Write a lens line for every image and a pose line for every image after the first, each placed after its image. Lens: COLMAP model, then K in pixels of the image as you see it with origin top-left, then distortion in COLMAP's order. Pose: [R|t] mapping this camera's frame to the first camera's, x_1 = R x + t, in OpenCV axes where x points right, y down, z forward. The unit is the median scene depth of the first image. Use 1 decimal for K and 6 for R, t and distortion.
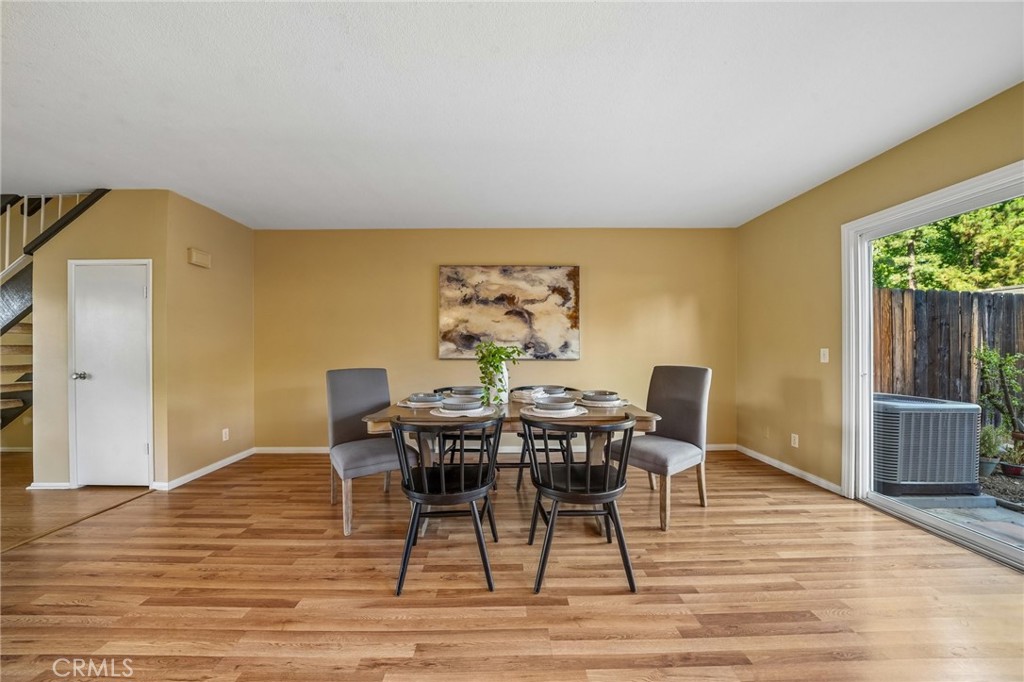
lens RADIAL K [[363.6, 0, 512.6], [0, 363.6, 350.4], [0, 0, 1]] dist [-0.016970, -0.000114]
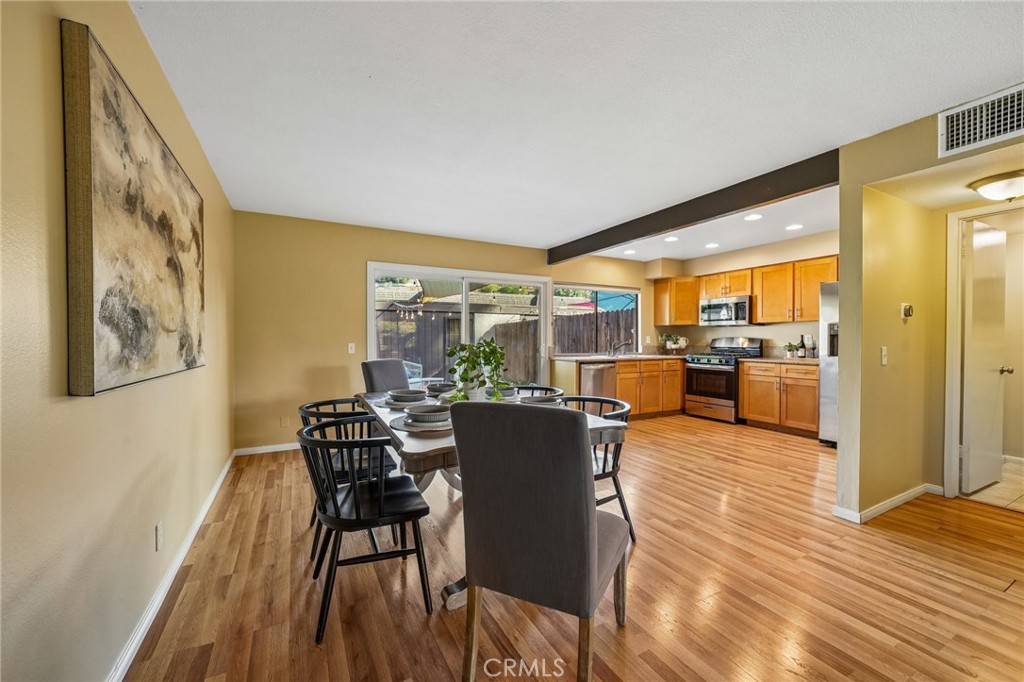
lens RADIAL K [[413.6, 0, 493.6], [0, 413.6, 346.4], [0, 0, 1]] dist [0.002289, -0.000187]
pose [[-0.432566, -0.011918, 0.901523, -0.593786], [0.001730, 0.999900, 0.014049, -0.013760], [-0.901601, 0.007637, -0.432502, 0.872354]]
